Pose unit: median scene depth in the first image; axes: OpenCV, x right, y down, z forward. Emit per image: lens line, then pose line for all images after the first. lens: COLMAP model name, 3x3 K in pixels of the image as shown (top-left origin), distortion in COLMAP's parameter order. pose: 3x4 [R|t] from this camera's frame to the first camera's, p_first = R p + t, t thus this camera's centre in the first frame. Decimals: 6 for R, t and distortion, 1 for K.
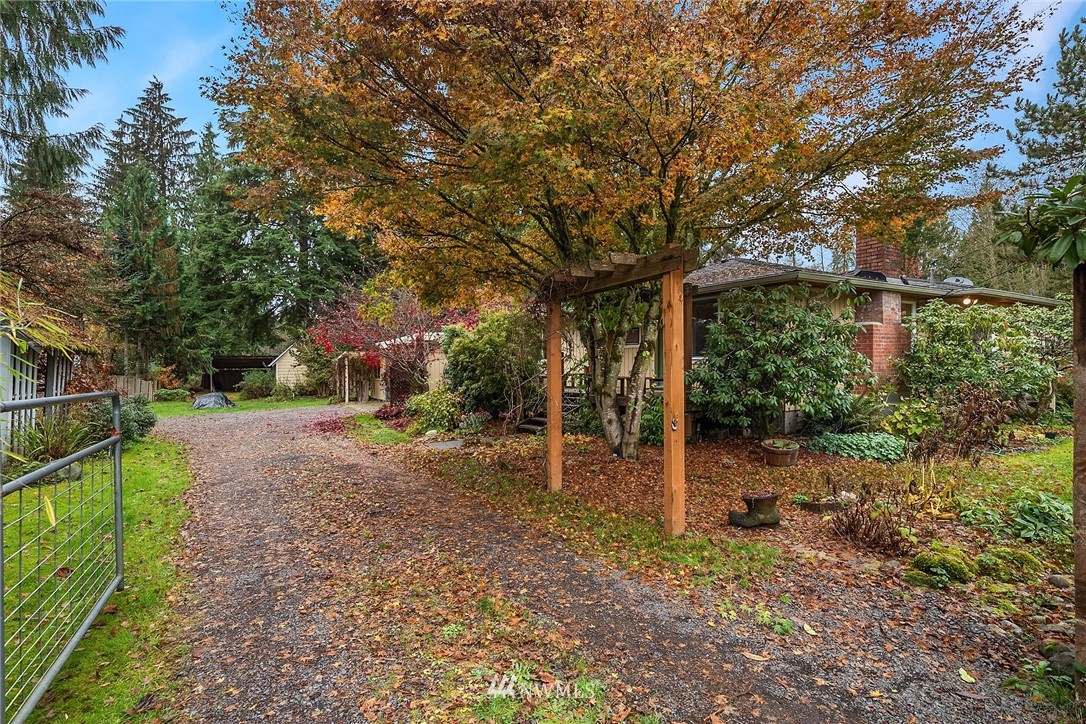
lens RADIAL K [[514.8, 0, 543.0], [0, 514.8, 362.0], [0, 0, 1]] dist [0.001685, 0.000068]
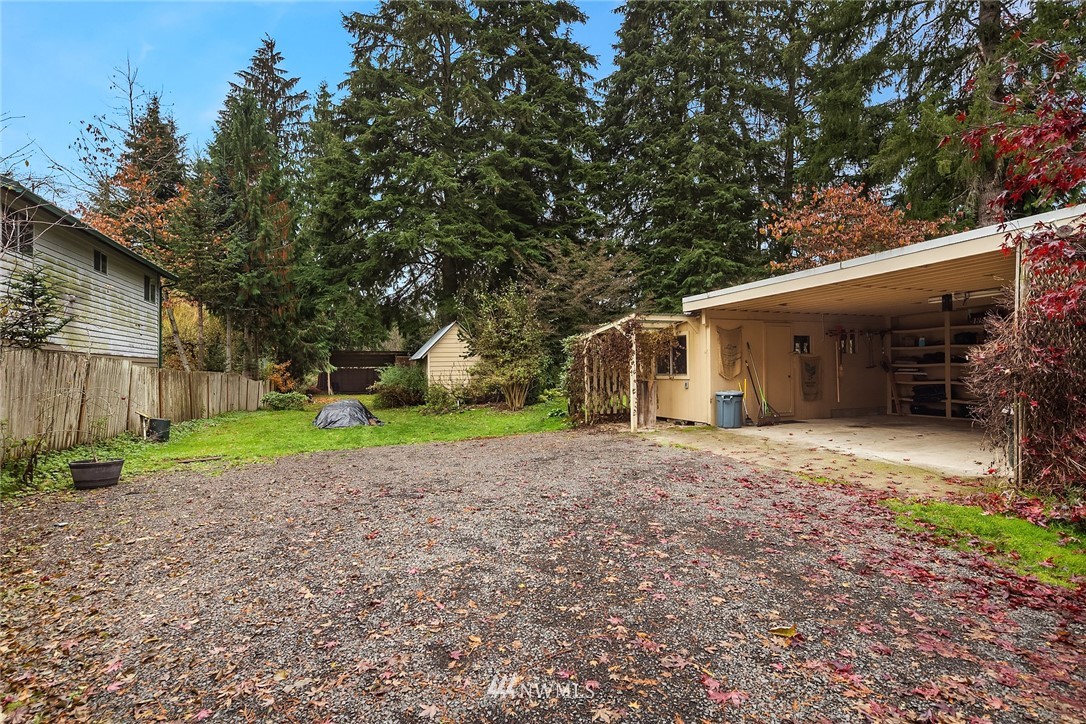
lens RADIAL K [[514.8, 0, 543.0], [0, 514.8, 362.0], [0, 0, 1]] dist [0.001685, 0.000068]
pose [[0.986641, -0.006488, -0.162781, -0.232394], [0.006312, 0.999979, -0.001595, 0.012979], [0.162788, 0.000546, 0.986661, 0.326550]]
